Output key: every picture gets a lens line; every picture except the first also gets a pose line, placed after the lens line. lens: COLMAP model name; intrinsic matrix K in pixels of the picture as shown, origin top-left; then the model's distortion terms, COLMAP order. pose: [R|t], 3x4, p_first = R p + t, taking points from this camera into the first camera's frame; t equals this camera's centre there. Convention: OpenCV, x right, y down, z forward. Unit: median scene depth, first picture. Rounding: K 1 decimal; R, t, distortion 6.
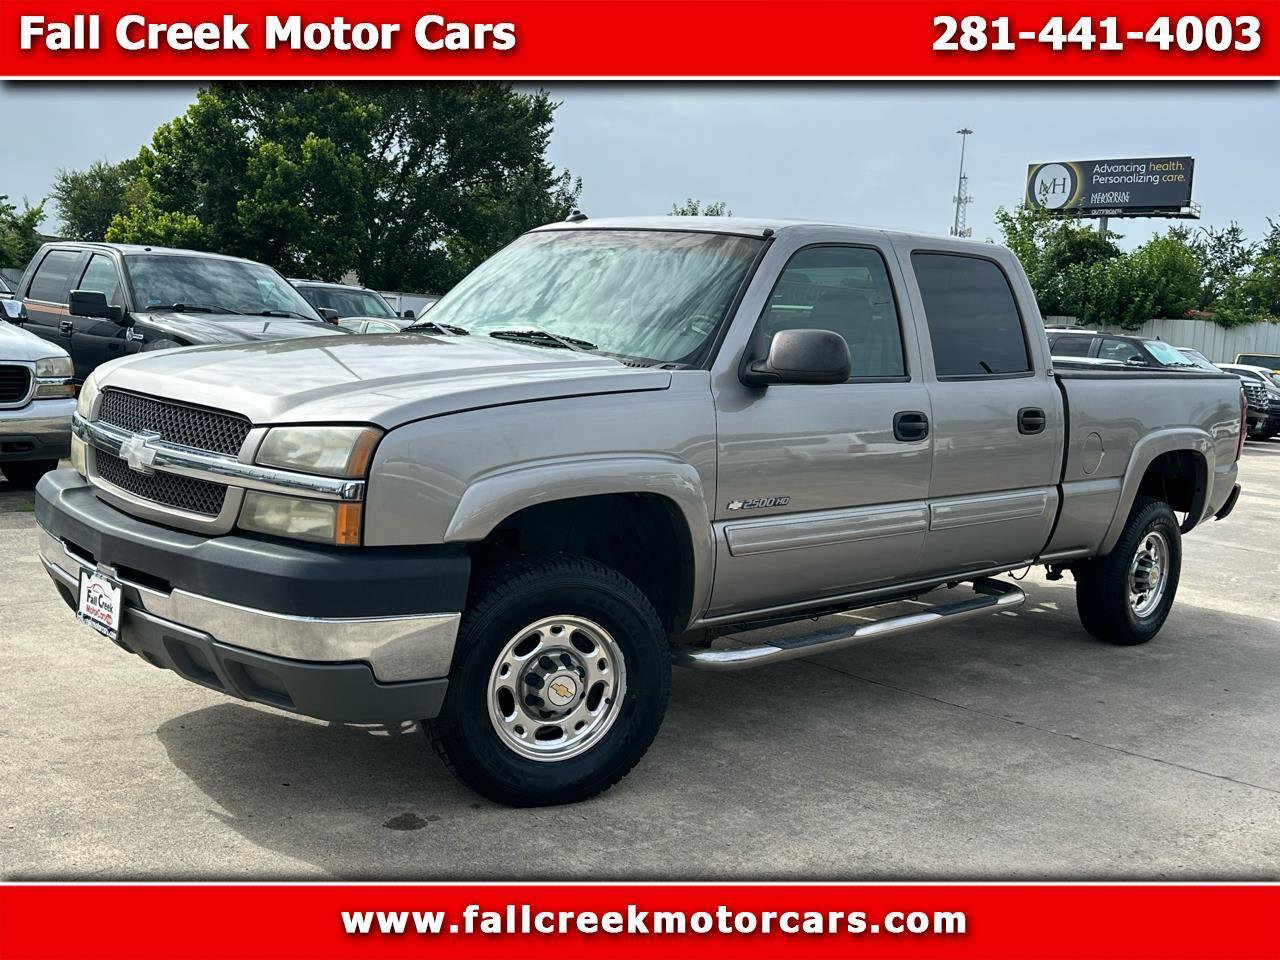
lens RADIAL K [[1561.6, 0, 640.0], [0, 1561.6, 480.0], [0, 0, 1]] dist [0.170969, -0.566790]
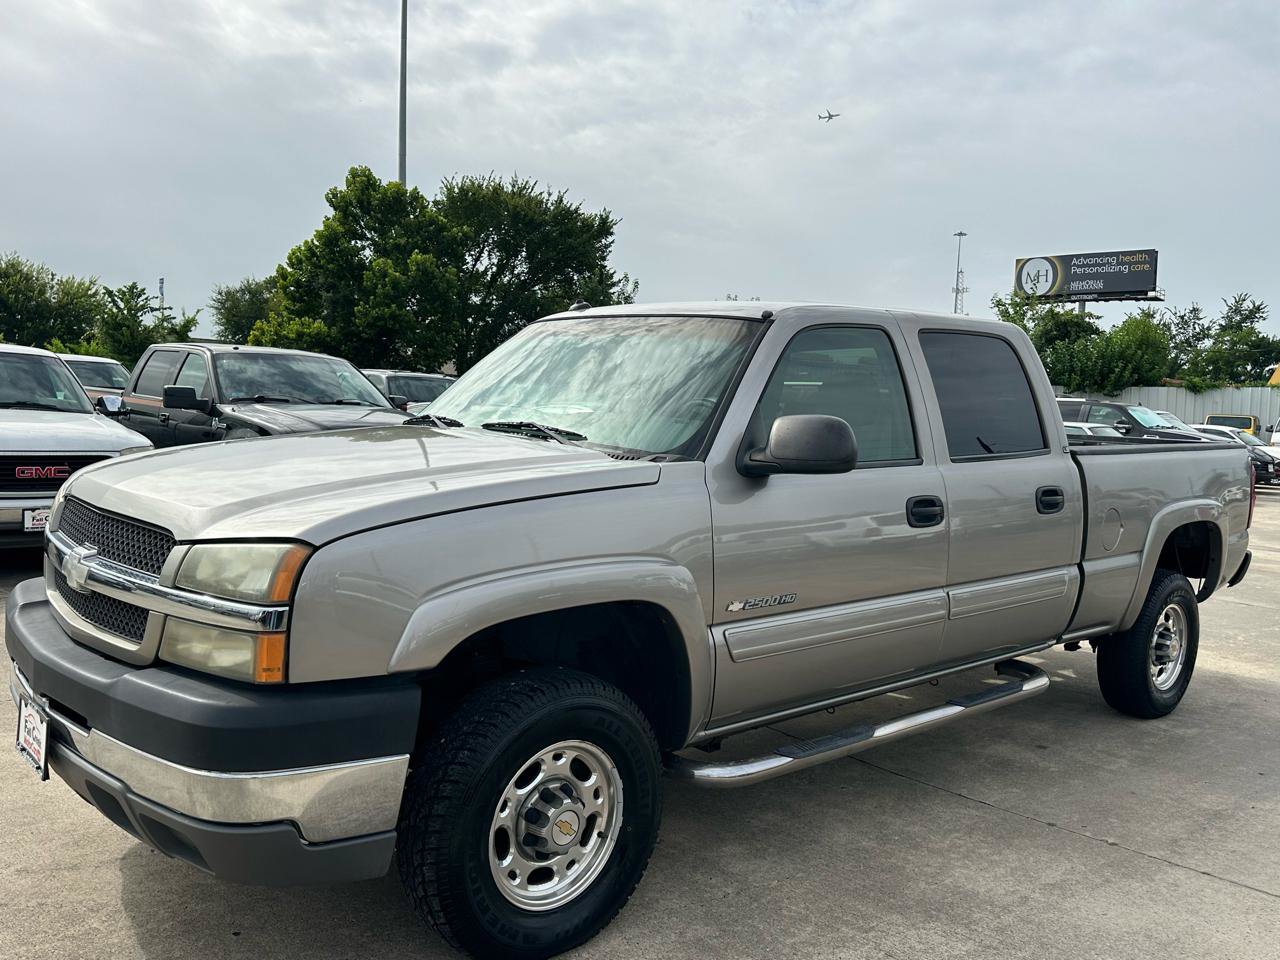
lens RADIAL K [[1268.6, 0, 634.7], [0, 1268.6, 450.0], [0, 0, 1]] dist [0.154210, -0.425511]
pose [[0.998533, -0.020081, -0.050291, 0.031034], [0.017088, 0.998096, -0.059258, -0.024600], [0.051386, 0.058312, 0.996975, 0.182997]]
